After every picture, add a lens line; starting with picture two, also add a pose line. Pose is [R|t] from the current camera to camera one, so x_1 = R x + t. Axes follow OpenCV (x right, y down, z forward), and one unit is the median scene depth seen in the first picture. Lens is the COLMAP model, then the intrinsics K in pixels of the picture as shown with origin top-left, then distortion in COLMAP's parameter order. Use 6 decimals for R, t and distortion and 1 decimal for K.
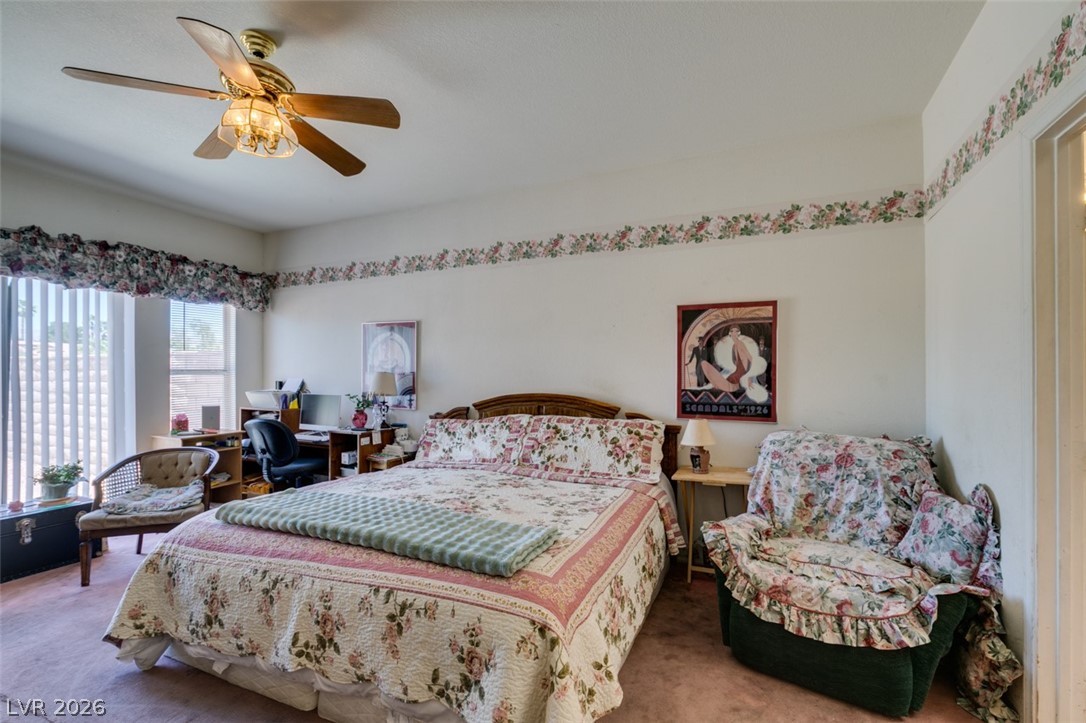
lens RADIAL K [[486.4, 0, 535.6], [0, 486.4, 377.6], [0, 0, 1]] dist [0.006417, -0.001346]
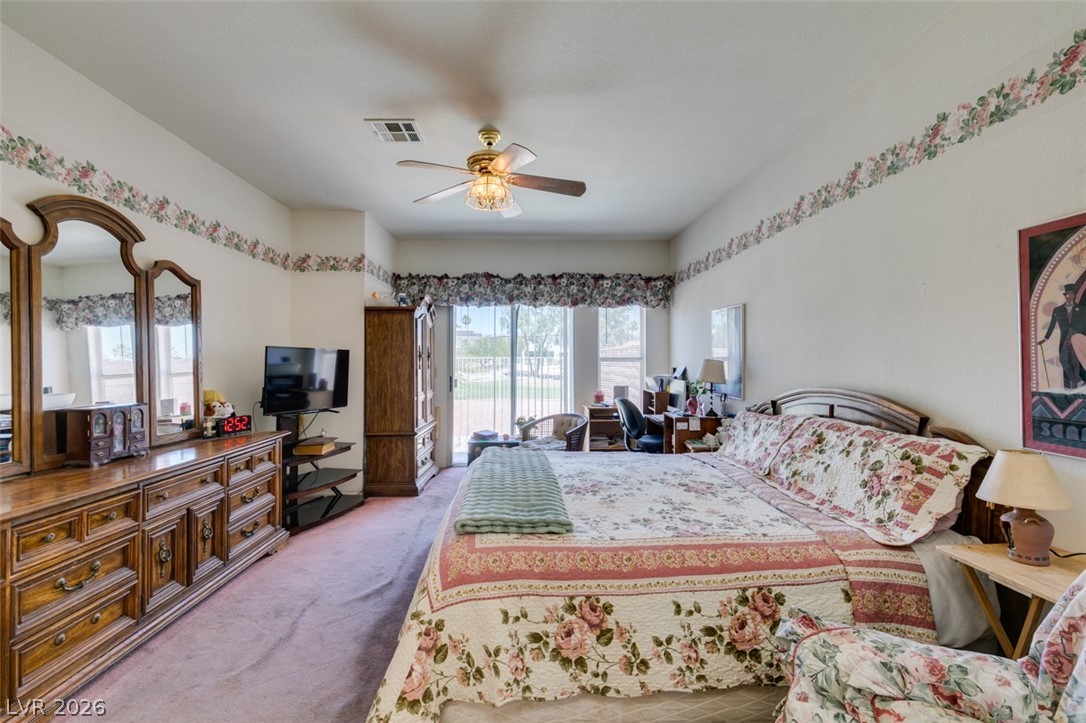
lens RADIAL K [[486.4, 0, 538.2], [0, 486.4, 356.8], [0, 0, 1]] dist [0.006417, -0.001346]
pose [[0.452389, -0.006678, -0.891795, 0.501759], [-0.009359, 0.999881, -0.012235, -0.001465], [0.891771, 0.013881, 0.452273, 0.294964]]
